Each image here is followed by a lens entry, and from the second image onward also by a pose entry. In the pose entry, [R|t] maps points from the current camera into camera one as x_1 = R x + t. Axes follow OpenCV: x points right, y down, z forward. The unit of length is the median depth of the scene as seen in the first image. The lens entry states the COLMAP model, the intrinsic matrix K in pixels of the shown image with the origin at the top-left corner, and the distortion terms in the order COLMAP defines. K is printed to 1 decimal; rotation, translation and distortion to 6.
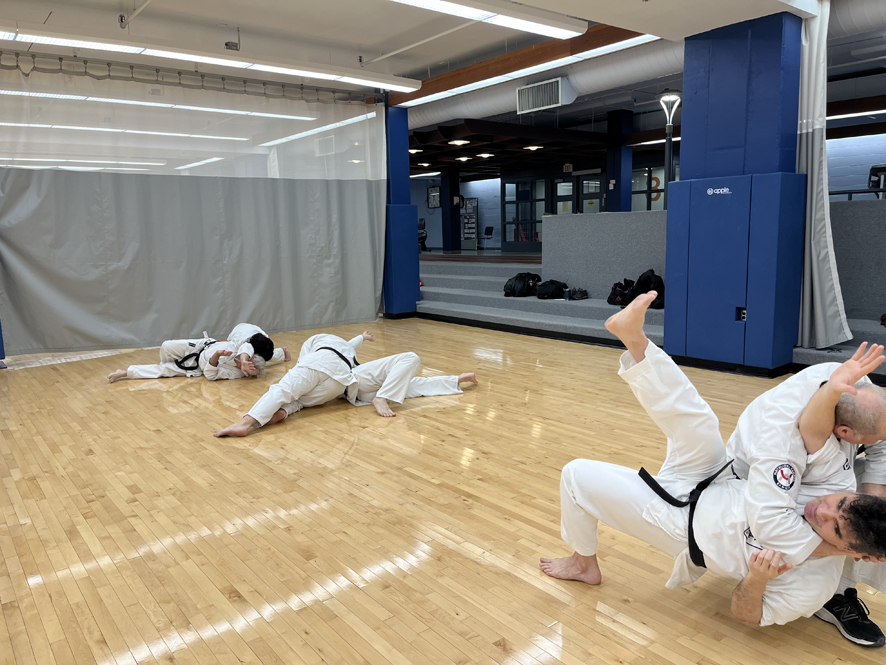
lens RADIAL K [[668.7, 0, 449.2], [0, 668.7, 335.3], [0, 0, 1]] dist [0.069439, -0.099512]
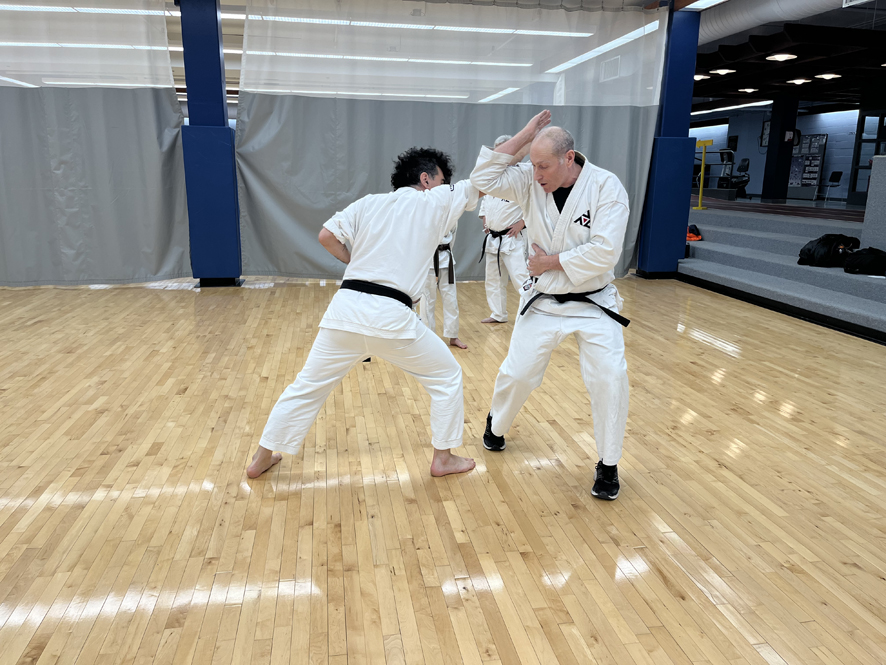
lens RADIAL K [[668.7, 0, 444.3], [0, 668.7, 335.0], [0, 0, 1]] dist [0.069439, -0.099512]
pose [[0.879613, 0.147273, -0.452319, 0.113474], [-0.108322, 0.987899, 0.111003, -0.026945], [0.463193, -0.048643, 0.884921, 0.189274]]
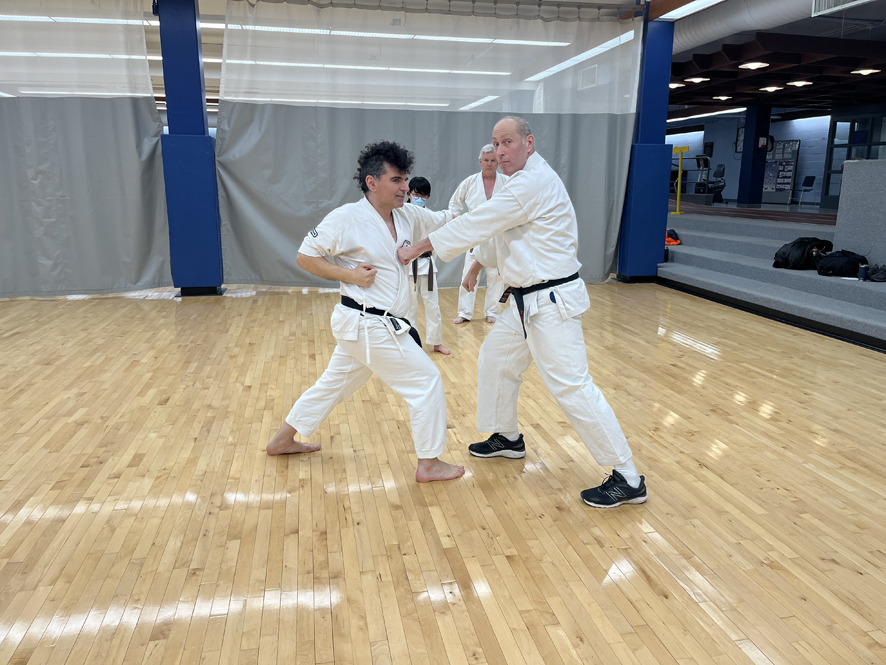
lens RADIAL K [[668.7, 0, 449.3], [0, 668.7, 329.9], [0, 0, 1]] dist [0.069439, -0.099512]
pose [[0.895293, 0.127797, -0.426754, 0.115122], [-0.098030, 0.991004, 0.091109, -0.027050], [0.434559, -0.039734, 0.899767, 0.186726]]
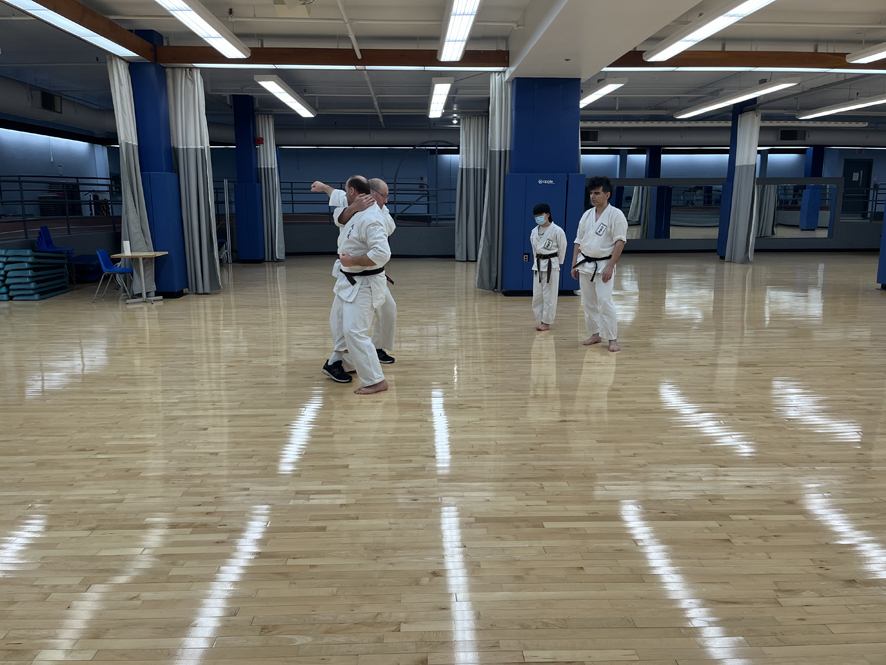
lens RADIAL K [[668.7, 0, 438.5], [0, 668.7, 332.1], [0, 0, 1]] dist [0.069439, -0.099512]
pose [[-0.590610, 0.183299, -0.785863, 0.373288], [-0.105499, 0.947962, 0.300395, -0.094702], [0.800031, 0.260324, -0.540539, 0.513726]]
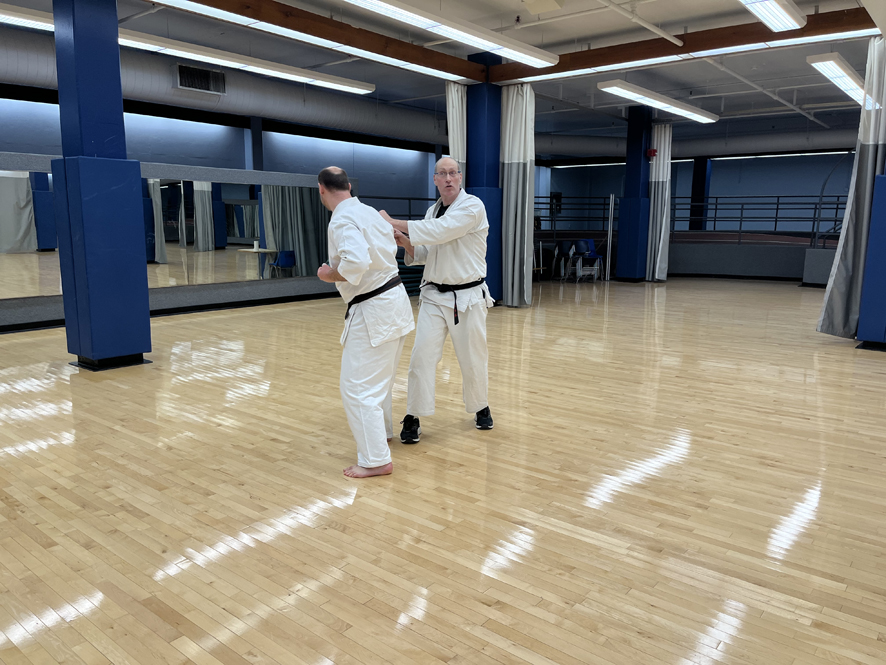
lens RADIAL K [[668.7, 0, 444.9], [0, 668.7, 331.8], [0, 0, 1]] dist [0.069439, -0.099512]
pose [[-0.976503, 0.056906, -0.207855, 0.014686], [-0.012266, 0.948267, 0.317236, -0.091401], [0.215155, 0.312331, -0.925288, 0.619761]]
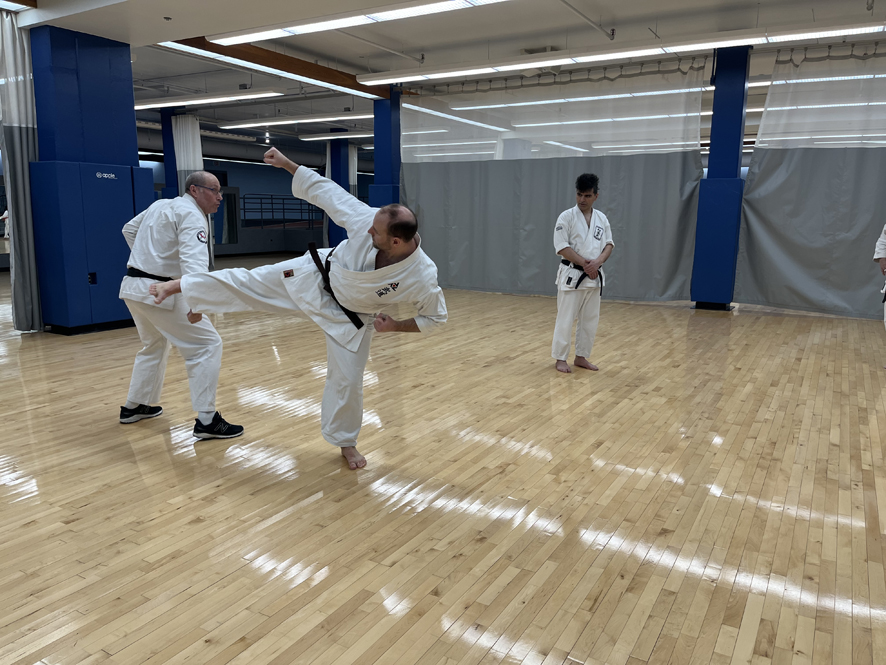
lens RADIAL K [[668.7, 0, 439.1], [0, 668.7, 335.6], [0, 0, 1]] dist [0.069439, -0.099512]
pose [[0.359314, 0.195634, -0.912481, 0.282340], [-0.160933, 0.976121, 0.145906, -0.003203], [0.919235, 0.094422, 0.382218, 0.027611]]
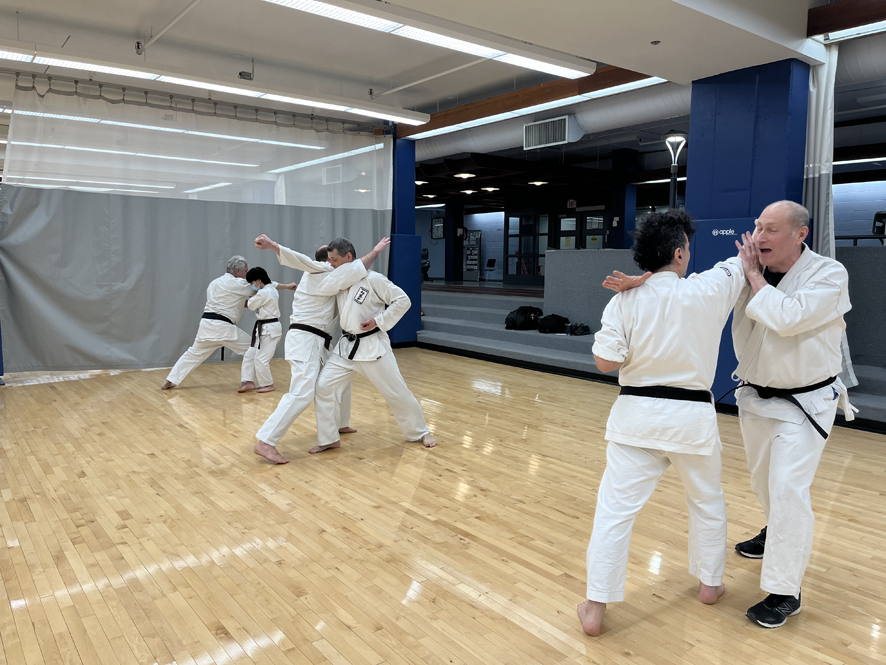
lens RADIAL K [[668.7, 0, 442.7], [0, 668.7, 332.6], [0, 0, 1]] dist [0.069439, -0.099512]
pose [[0.999385, 0.033864, -0.009132, -0.002232], [-0.034264, 0.998261, -0.047969, -0.002459], [0.007492, 0.048252, 0.998807, 0.004703]]
